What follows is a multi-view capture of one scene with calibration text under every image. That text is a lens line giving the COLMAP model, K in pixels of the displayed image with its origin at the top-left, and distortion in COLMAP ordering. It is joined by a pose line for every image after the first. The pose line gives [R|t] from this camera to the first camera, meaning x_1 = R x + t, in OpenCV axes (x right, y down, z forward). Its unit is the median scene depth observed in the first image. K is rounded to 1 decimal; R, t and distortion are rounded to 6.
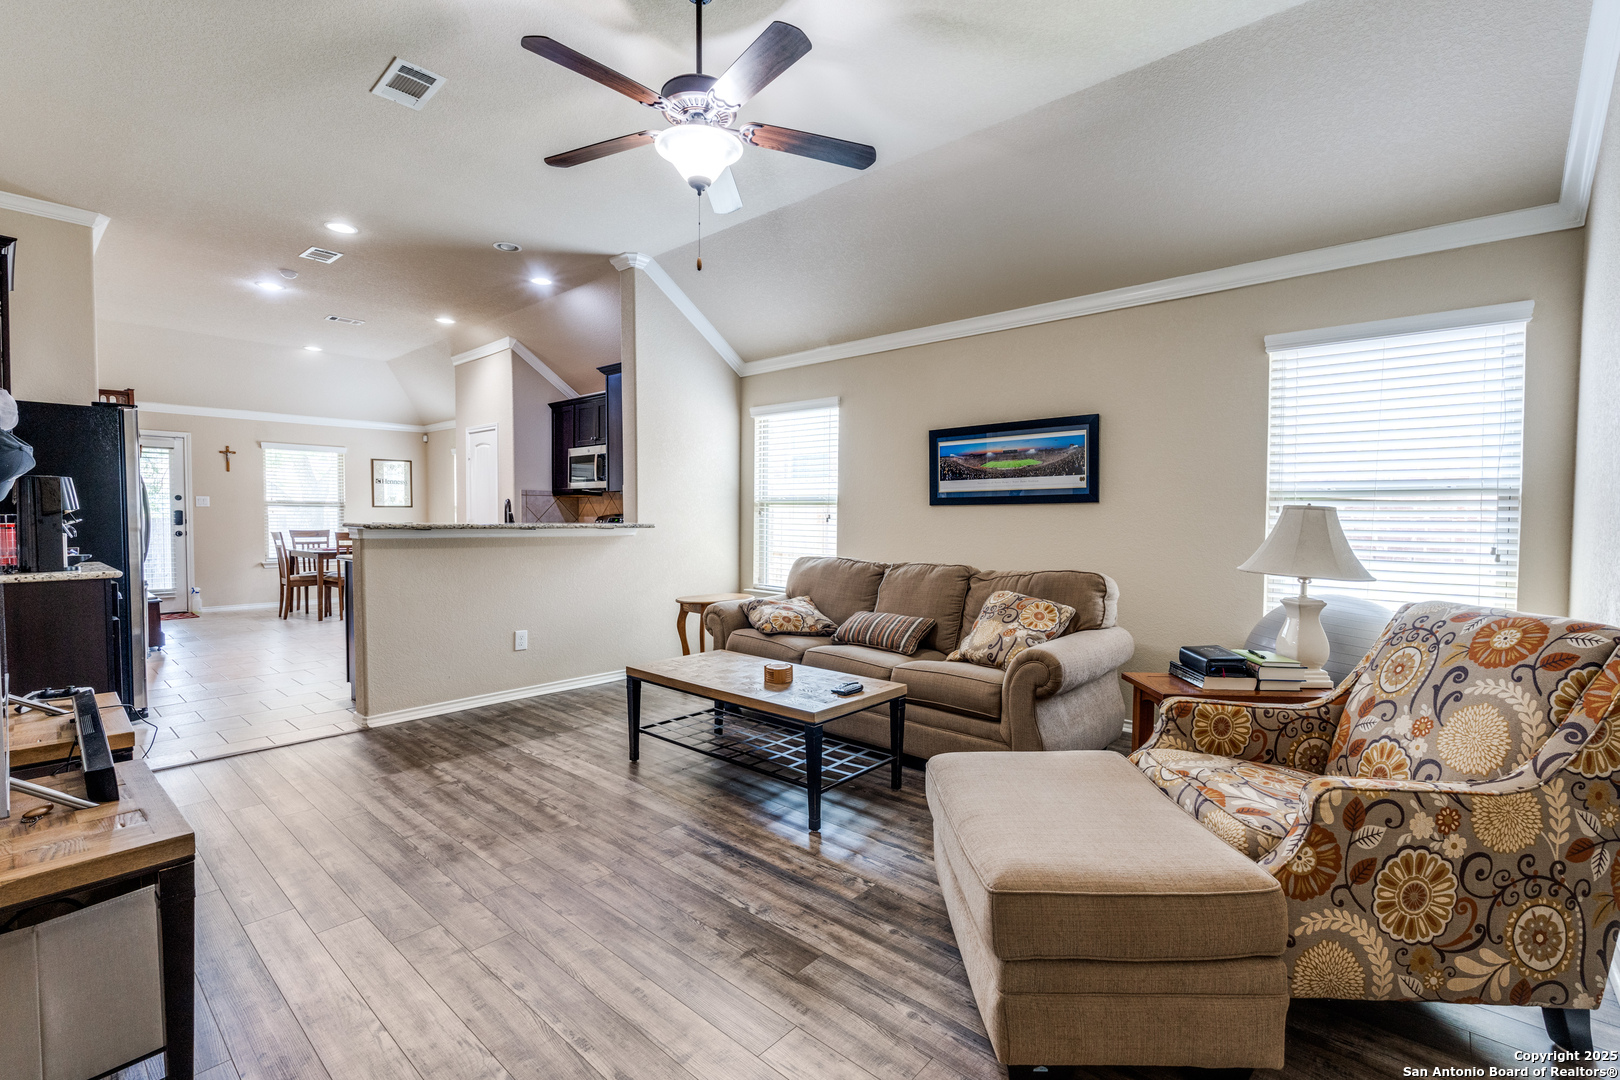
lens RADIAL K [[711.8, 0, 811.1], [0, 711.8, 538.7], [0, 0, 1]] dist [-0.006985, 0.000360]
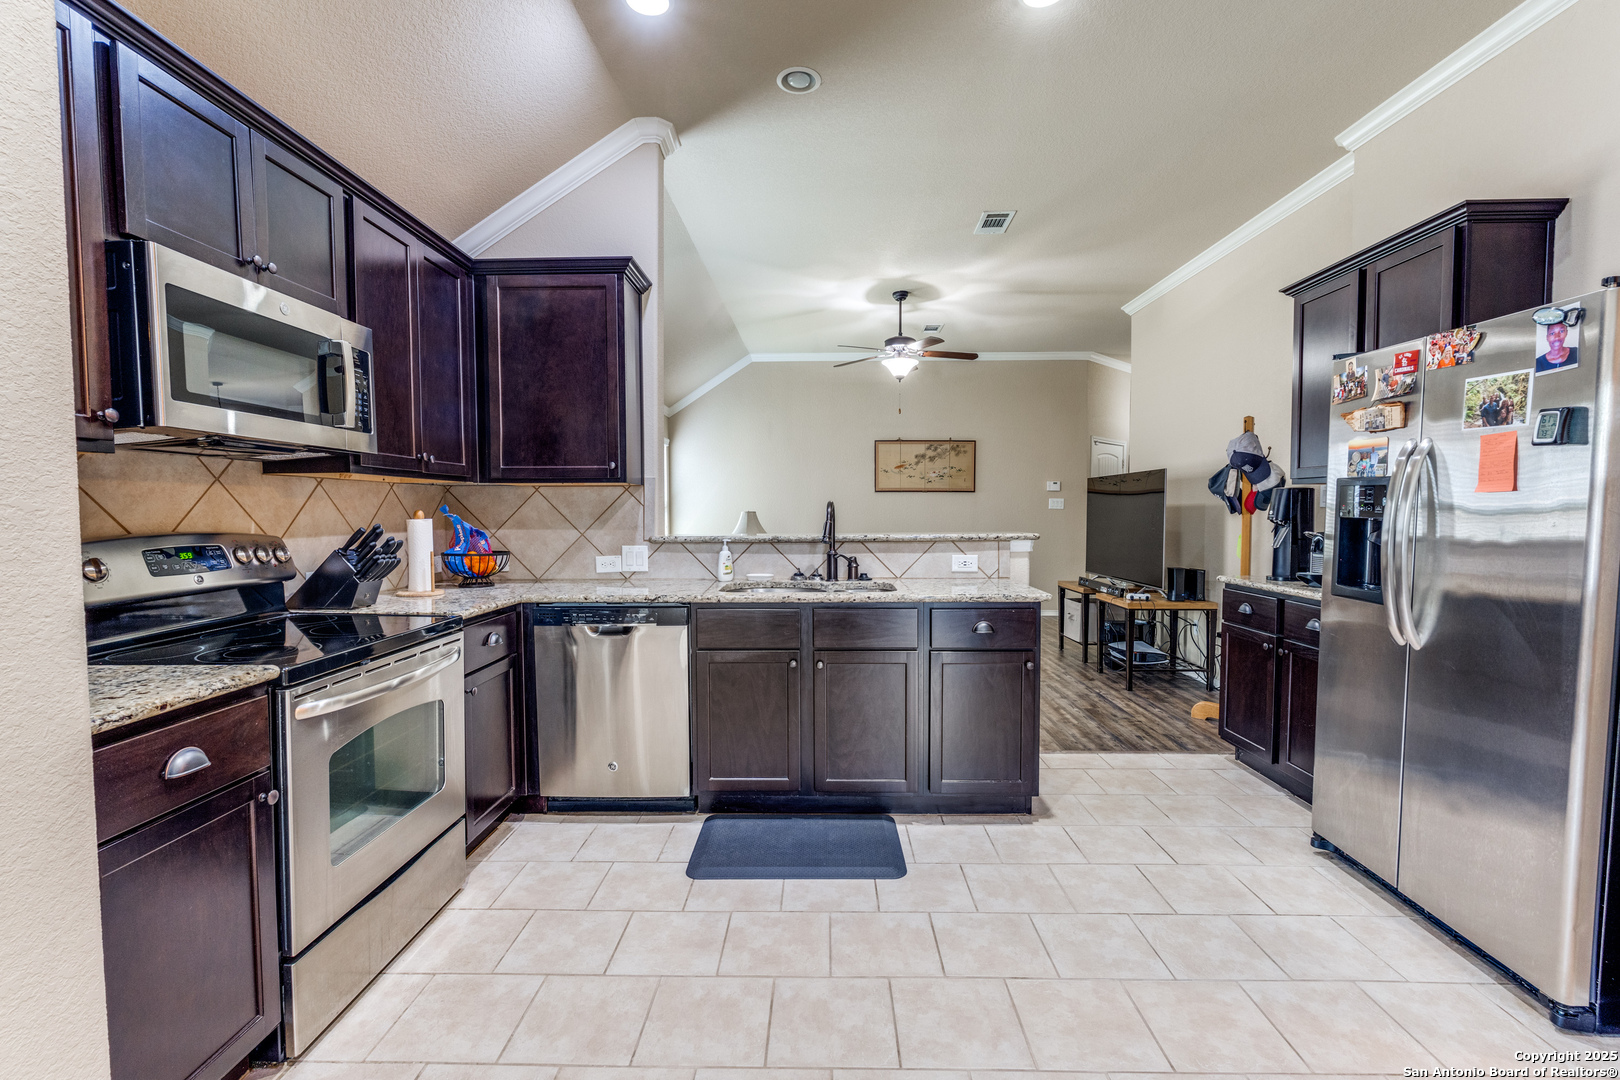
lens RADIAL K [[710.4, 0, 812.1], [0, 710.4, 539.2], [0, 0, 1]] dist [-0.002204, -0.000093]
pose [[-0.645473, -0.034007, 0.763026, -0.798031], [0.026418, 0.997417, 0.066801, -0.055615], [-0.763326, 0.063276, -0.642907, 1.235703]]
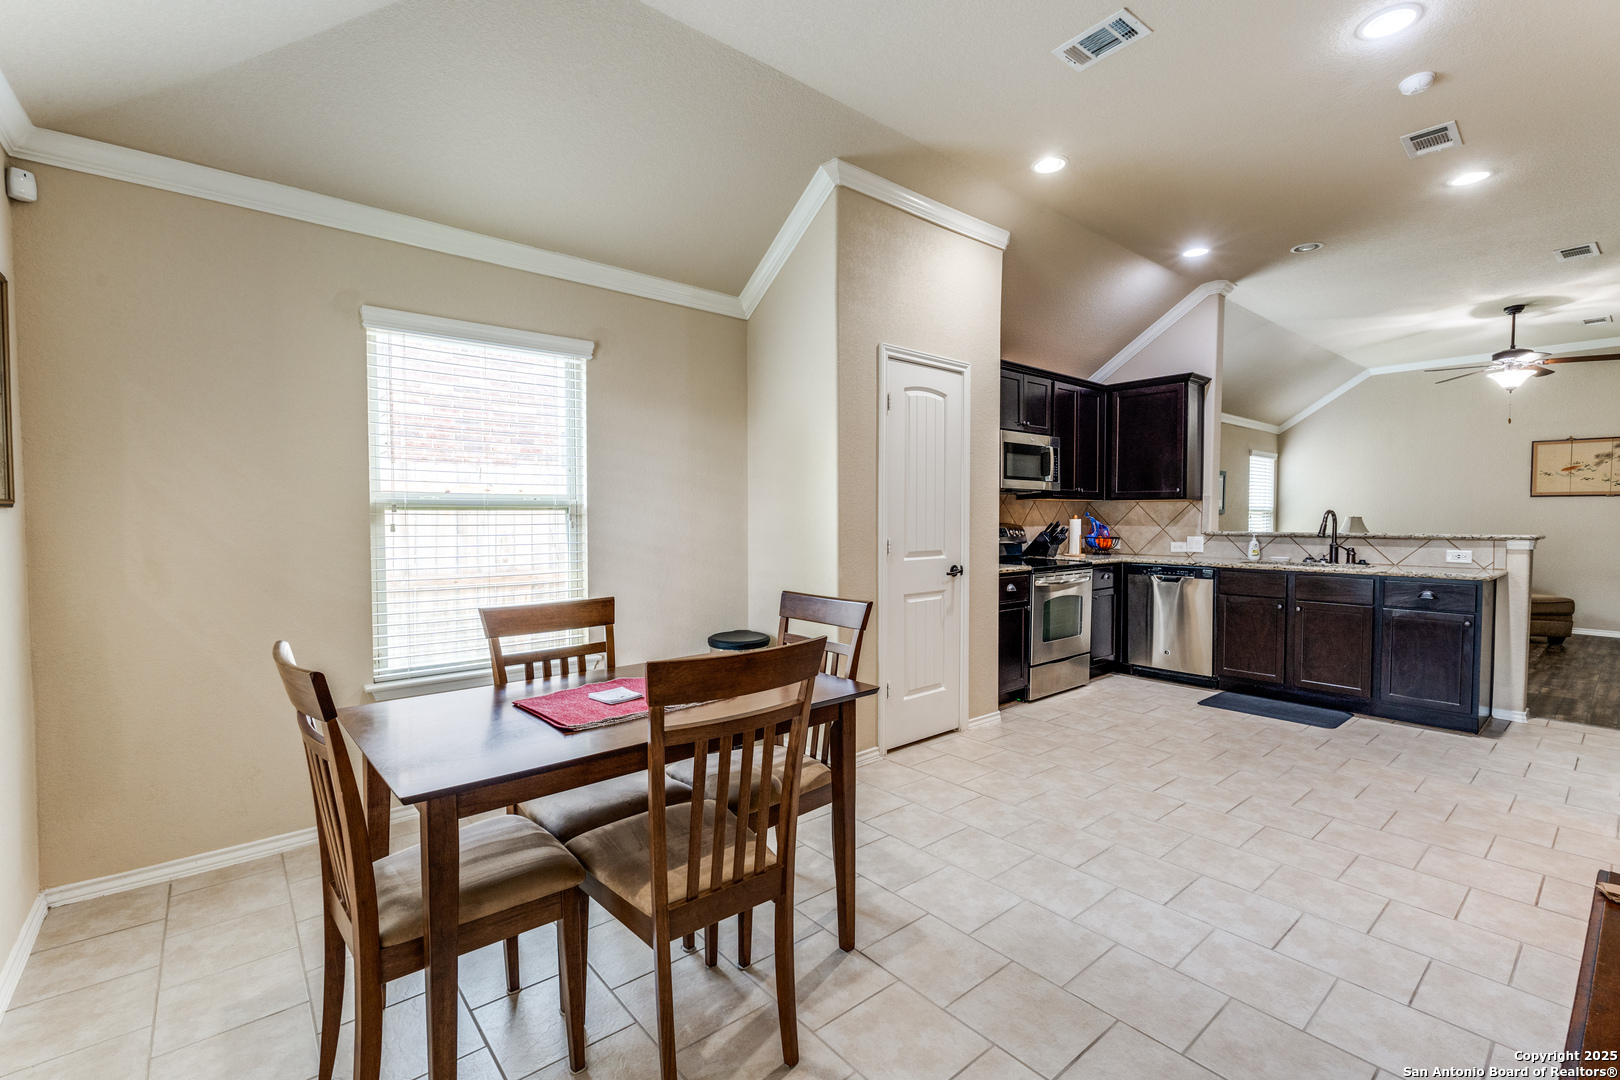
lens RADIAL K [[710.4, 0, 812.1], [0, 710.4, 539.2], [0, 0, 1]] dist [-0.002204, -0.000093]
pose [[0.150806, -0.038100, 0.987829, -1.318629], [0.033335, 0.998885, 0.033437, -0.061682], [-0.988001, 0.027887, 0.151908, 1.346886]]
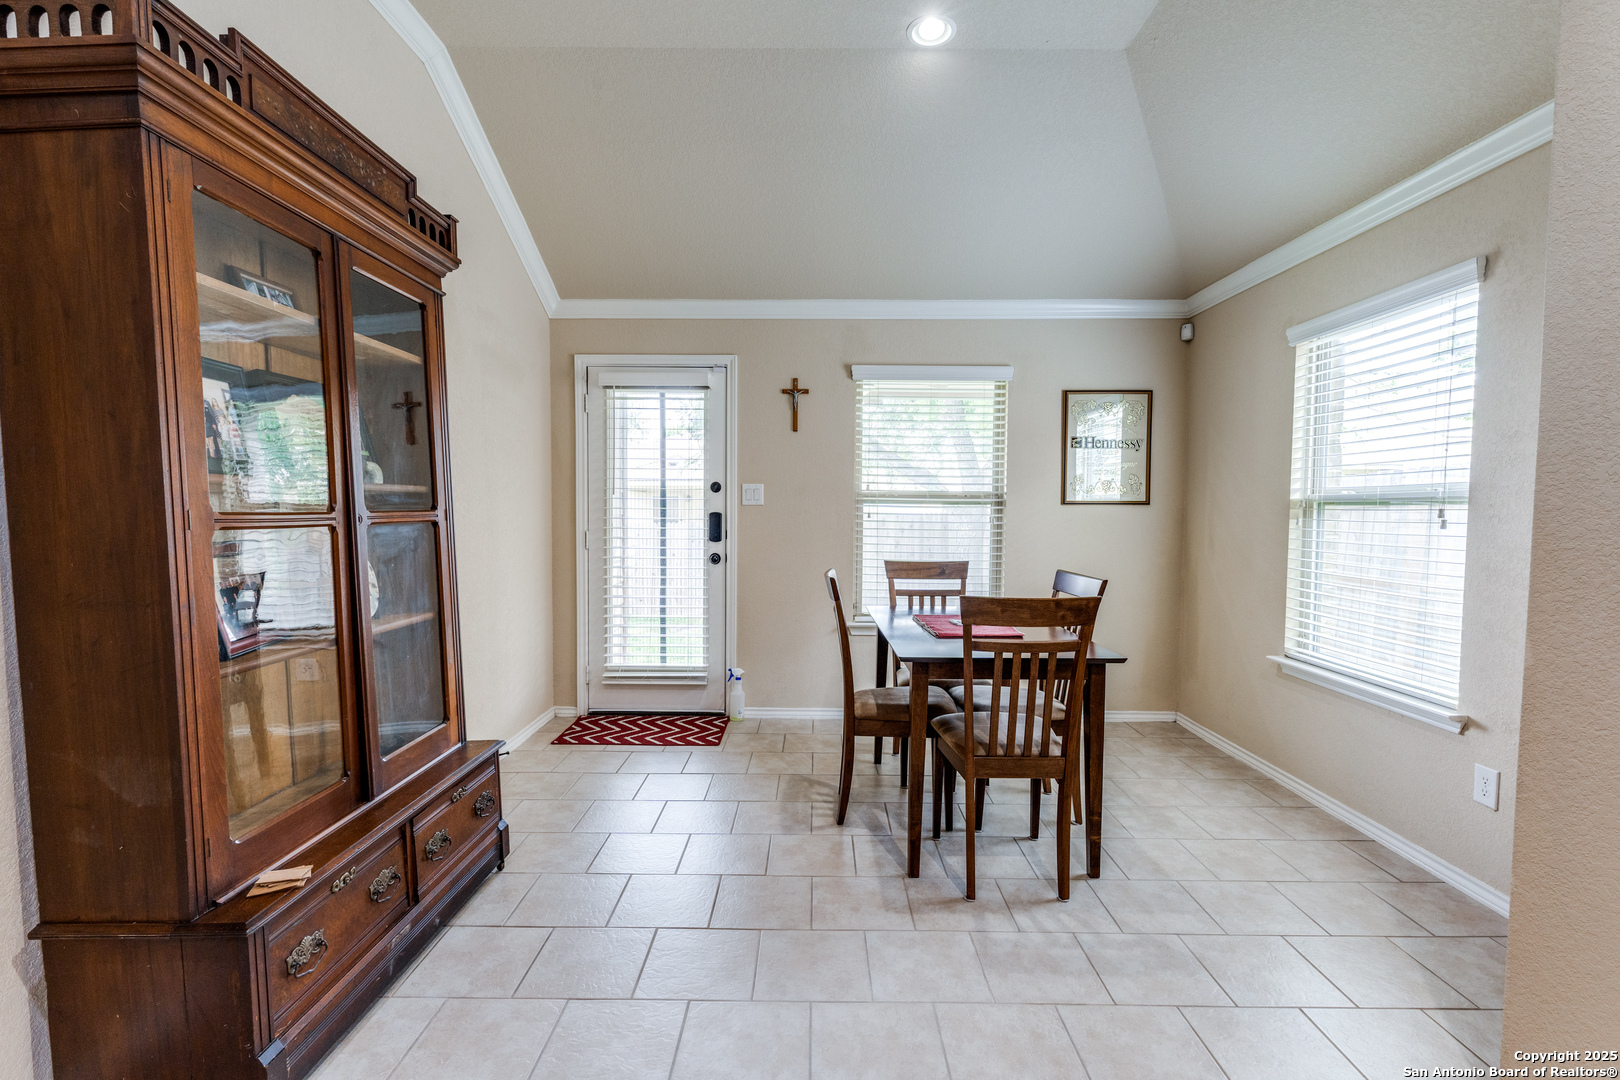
lens RADIAL K [[719.0, 0, 810.0], [0, 719.0, 540.0], [0, 0, 1]] dist [-0.006777, 0.000248]
pose [[0.651652, 0.034889, -0.757715, -0.680328], [-0.028471, 0.999363, 0.021530, -0.049159], [0.757983, 0.007543, 0.652230, 1.057493]]
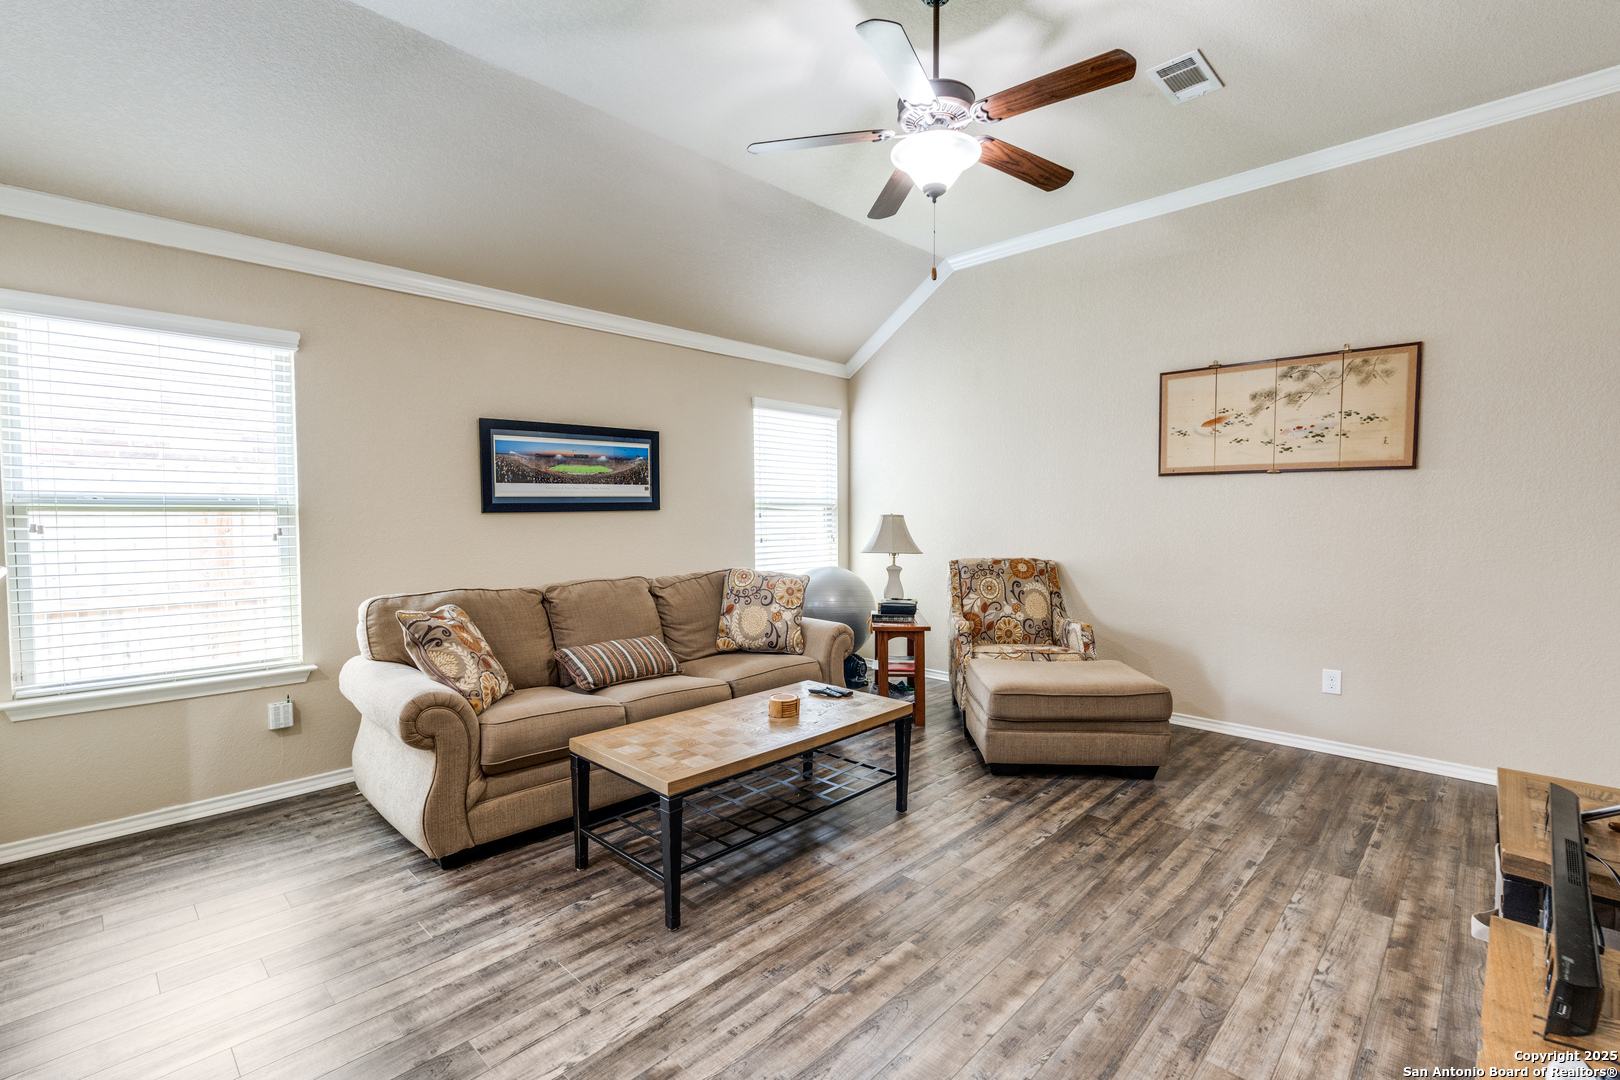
lens RADIAL K [[719.0, 0, 810.0], [0, 719.0, 540.0], [0, 0, 1]] dist [-0.006777, 0.000248]
pose [[0.050919, -0.043286, 0.997764, -0.520479], [0.038501, 0.998403, 0.041349, -0.030212], [-0.997960, 0.036309, 0.052504, 0.506416]]
